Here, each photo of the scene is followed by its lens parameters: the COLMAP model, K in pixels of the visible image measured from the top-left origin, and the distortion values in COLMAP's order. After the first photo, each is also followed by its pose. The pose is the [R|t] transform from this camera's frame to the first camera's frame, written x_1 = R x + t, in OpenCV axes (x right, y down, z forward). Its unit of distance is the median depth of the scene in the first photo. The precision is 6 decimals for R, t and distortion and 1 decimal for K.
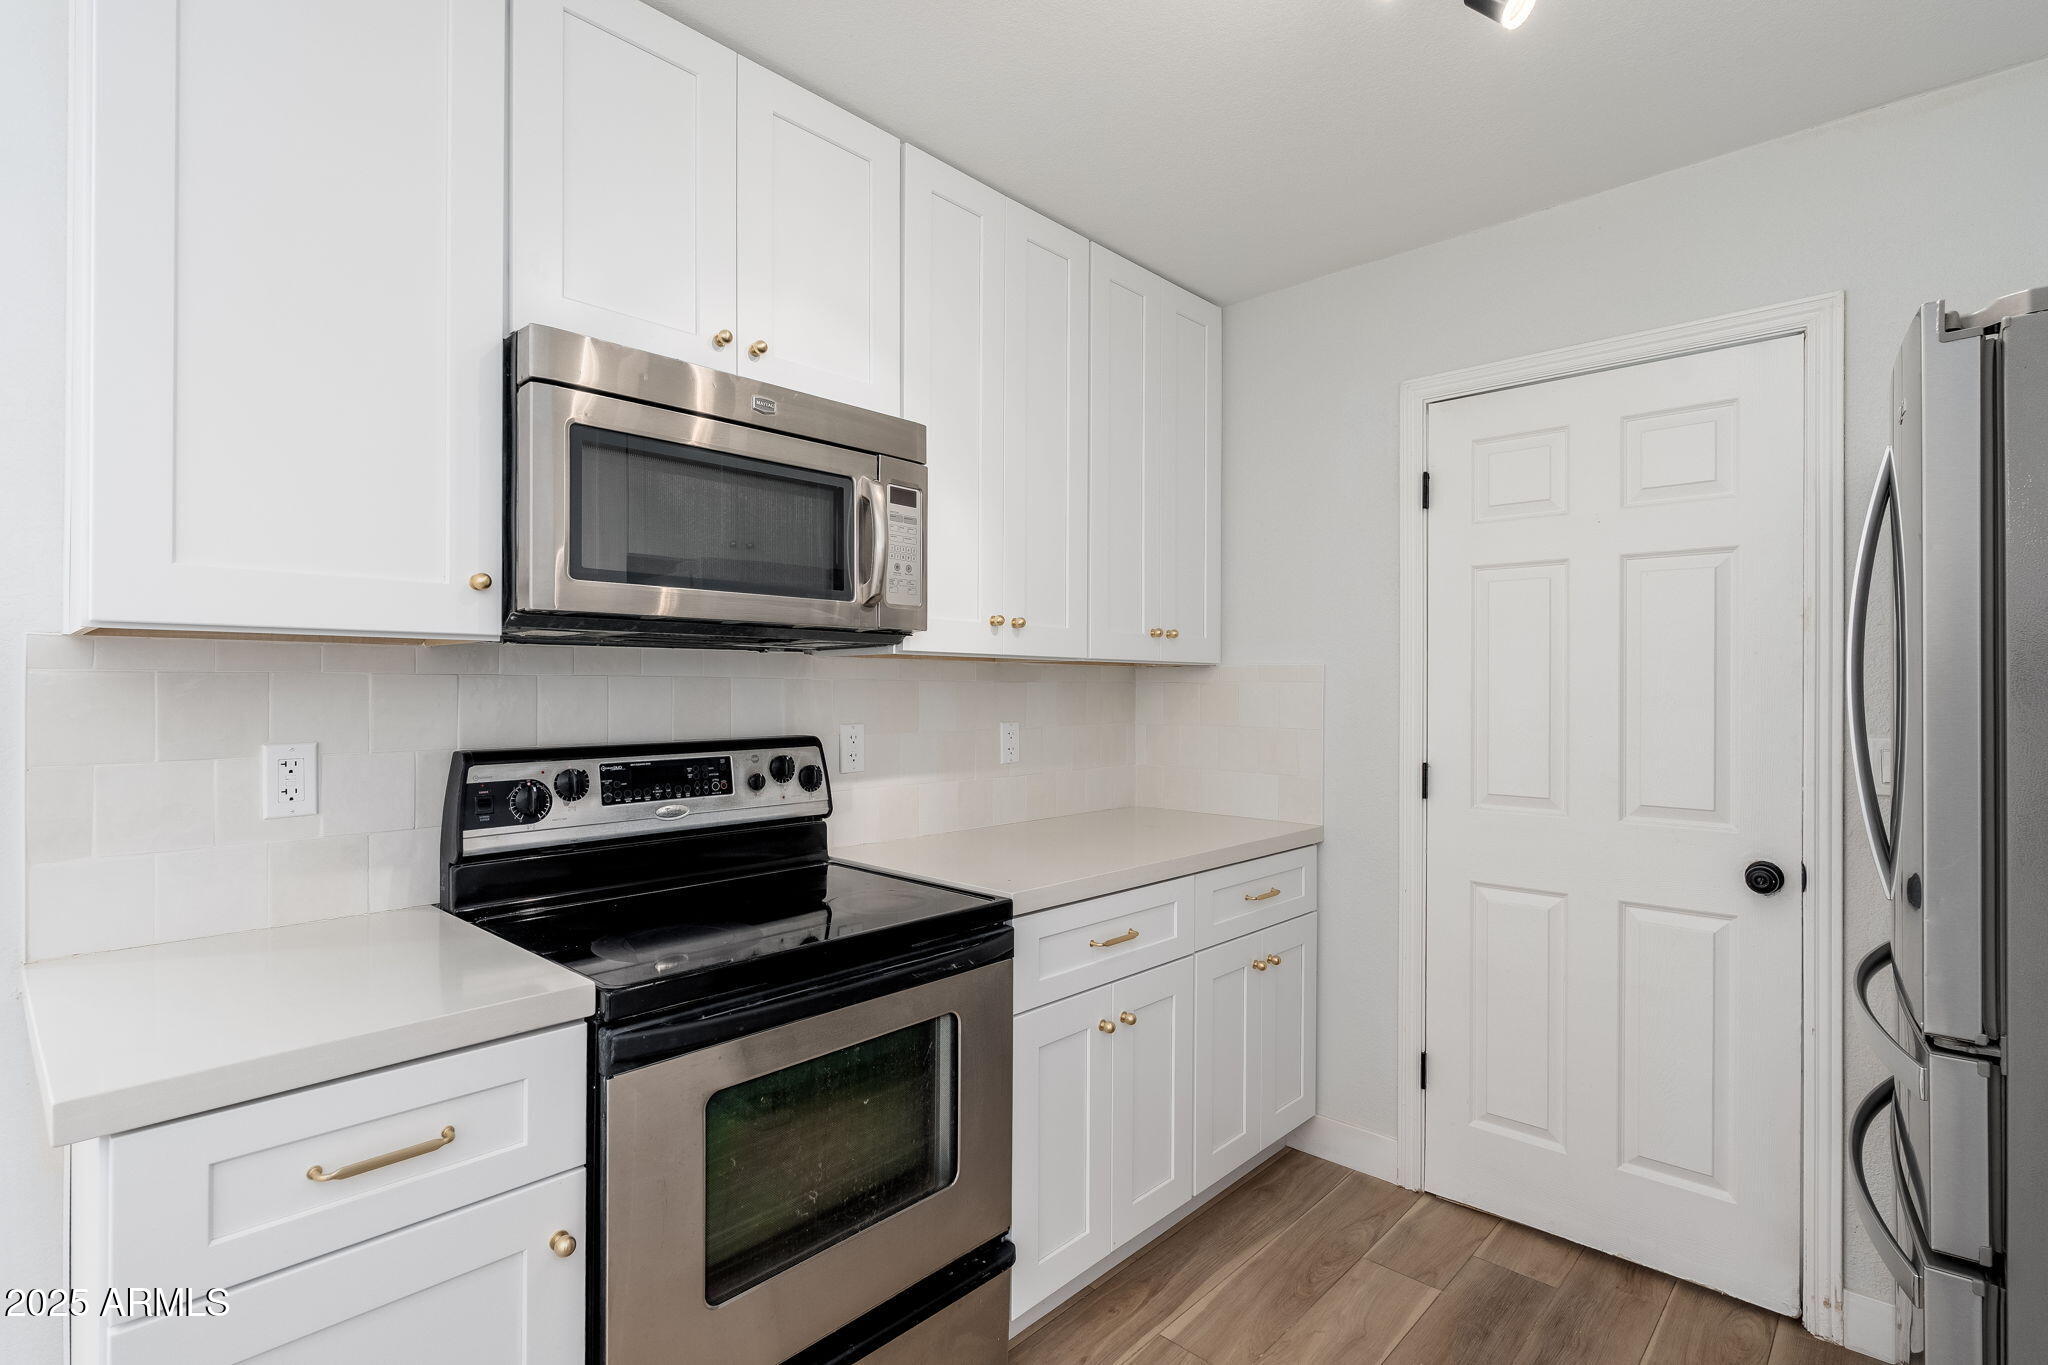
lens RADIAL K [[974.2, 0, 1024.5], [0, 974.2, 685.0], [0, 0, 1]] dist [-0.002692, -0.000995]
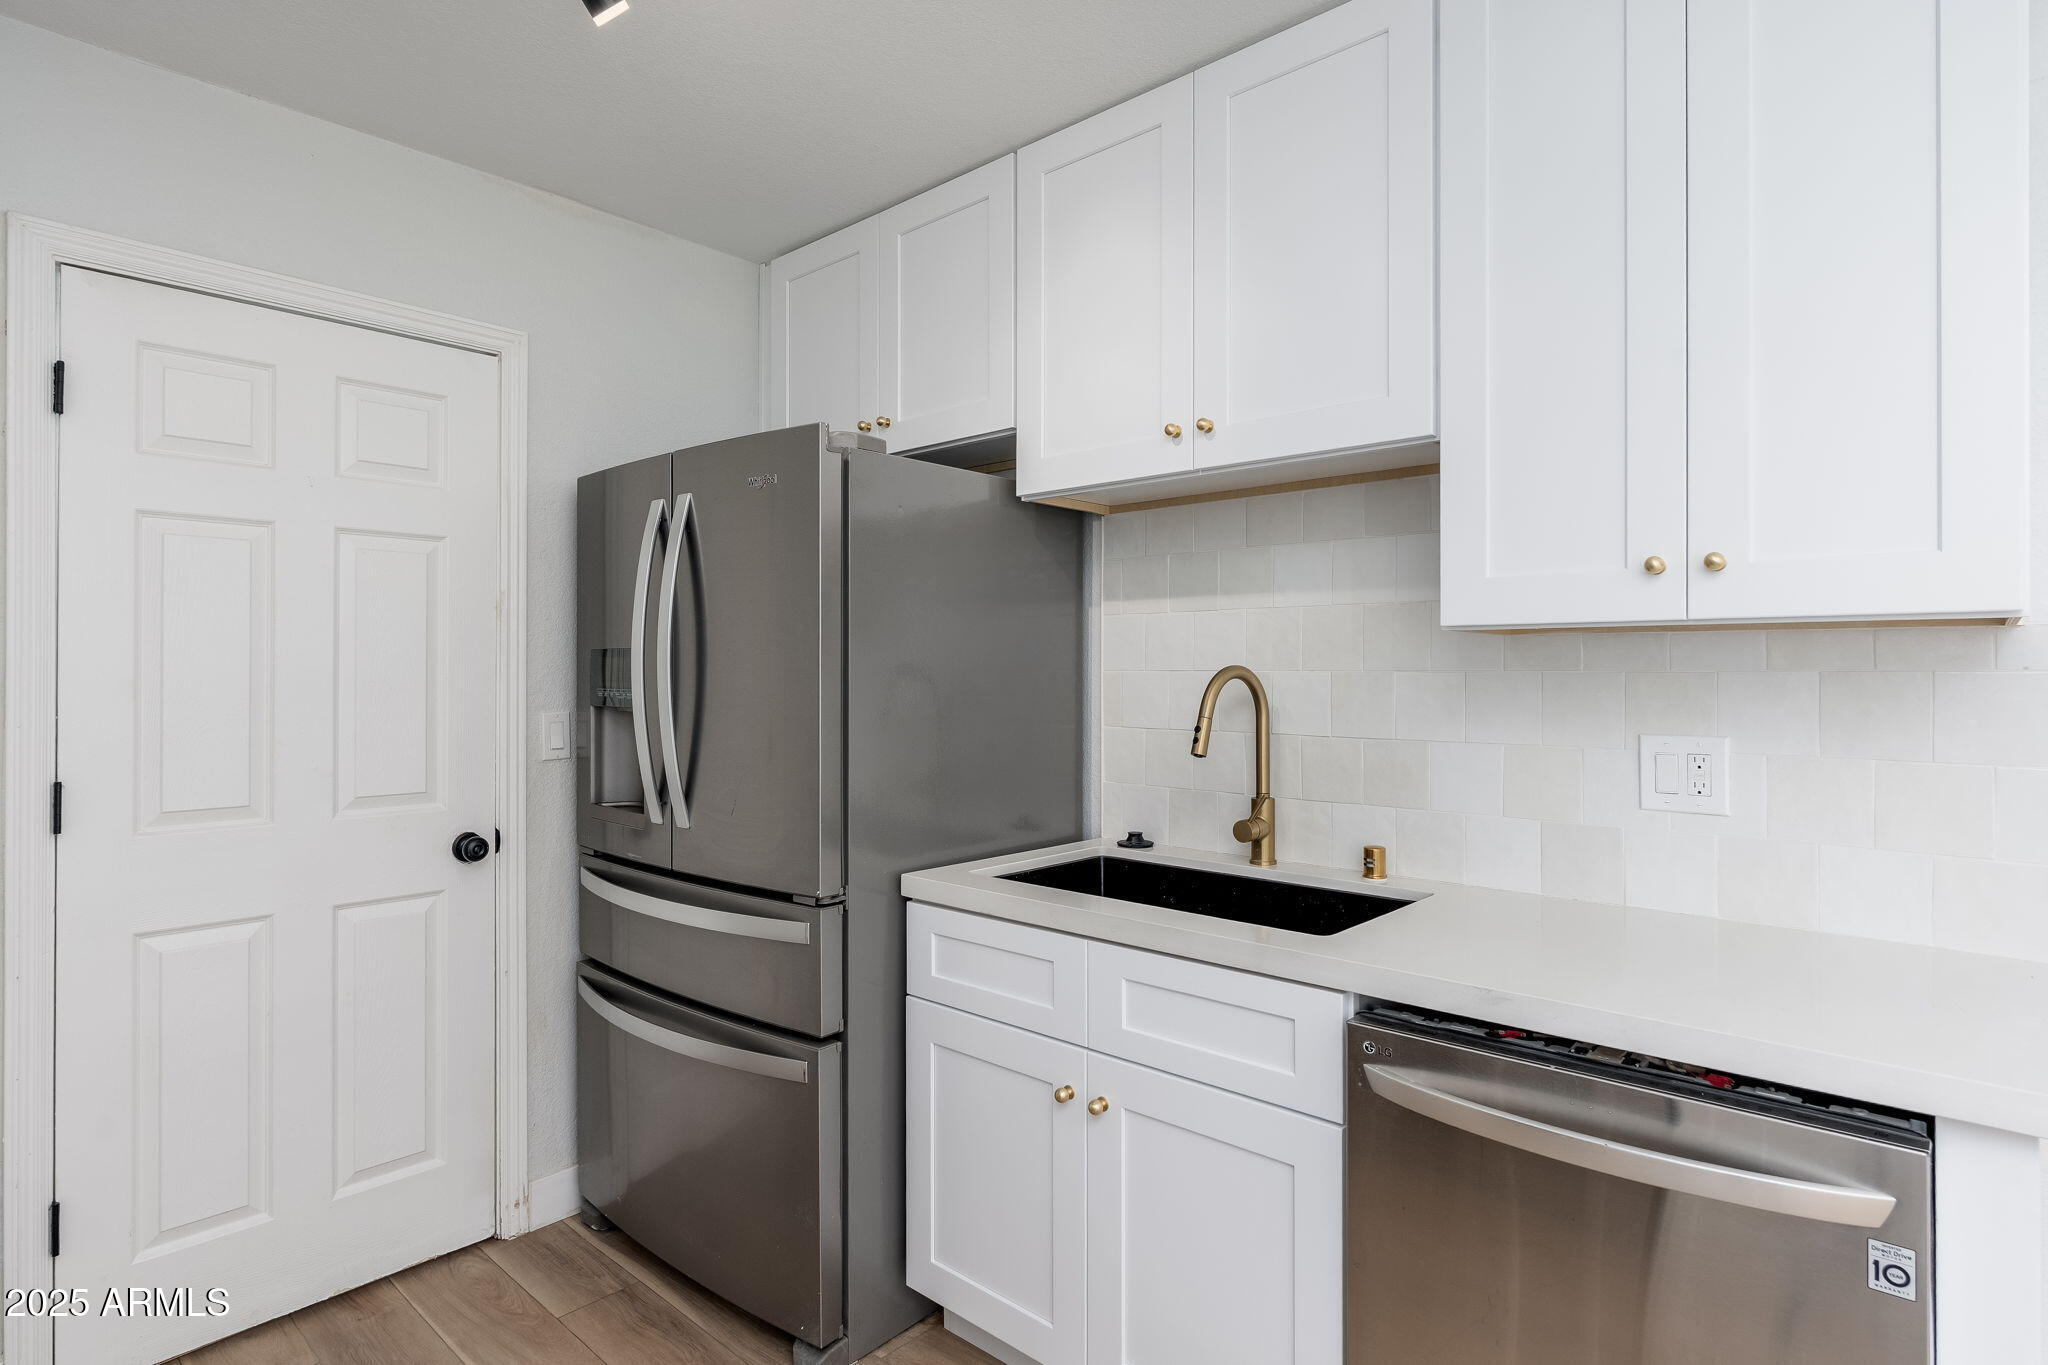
lens RADIAL K [[1071.7, 0, 1021.4], [0, 1071.7, 665.0], [0, 0, 1]] dist [-0.005311, -0.000615]
pose [[-0.019588, 0.001999, 0.999806, -0.436955], [-0.002464, 0.999995, -0.002047, -0.003824], [-0.999805, -0.002503, -0.019583, 0.404979]]
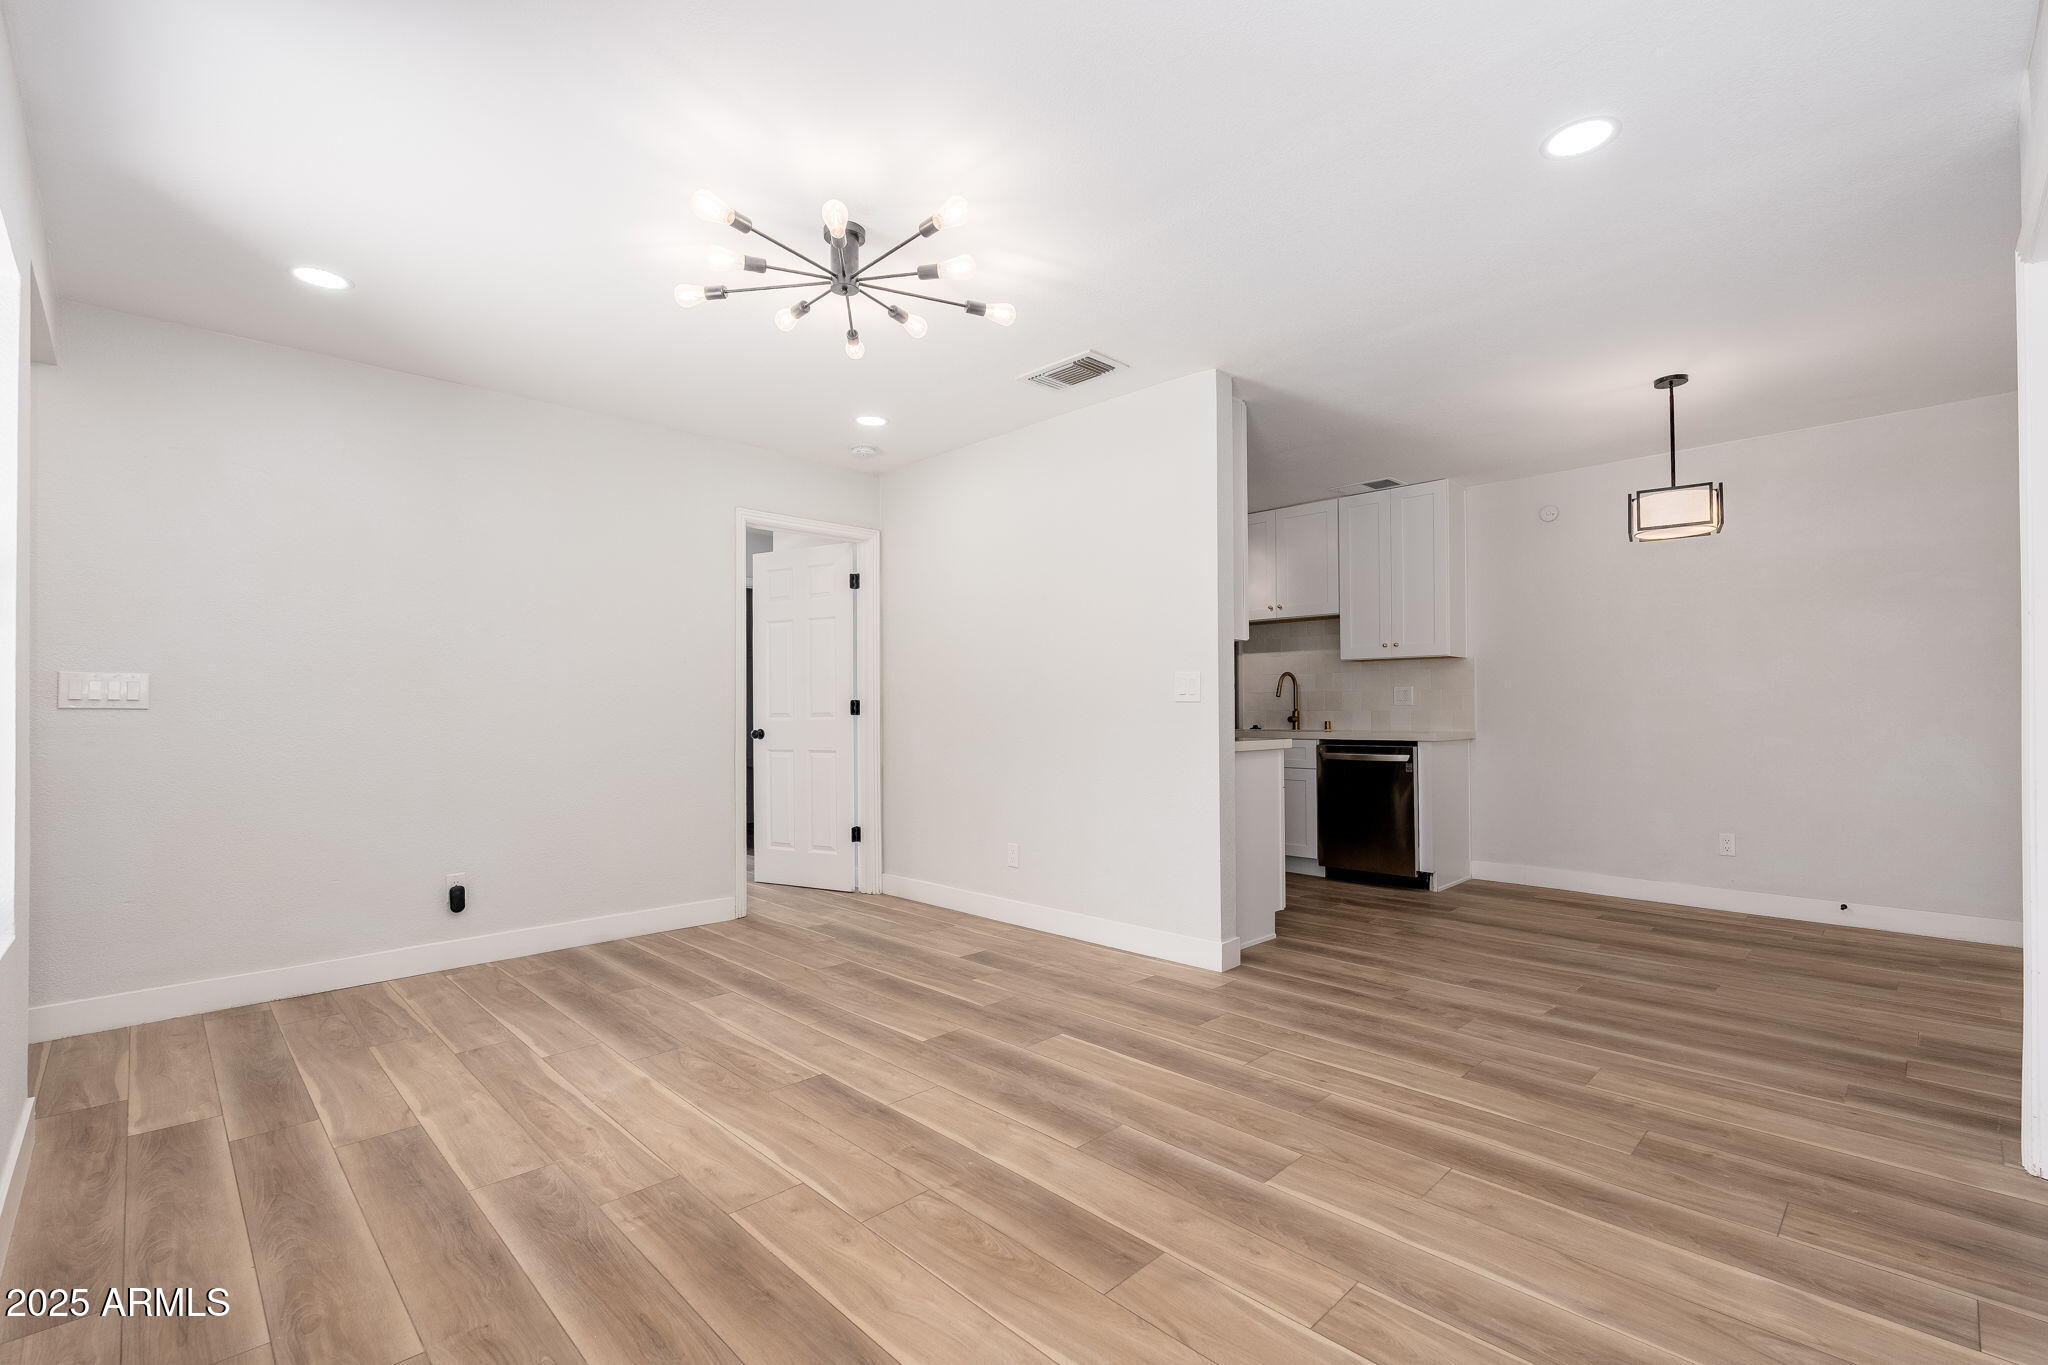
lens RADIAL K [[902.6, 0, 1017.7], [0, 902.6, 692.7], [0, 0, 1]] dist [-0.001641, -0.000150]
pose [[0.046510, 0.017695, 0.998761, -2.581958], [0.000449, 0.999843, -0.017735, 0.122855], [-0.998918, 0.001273, 0.046495, 0.971548]]
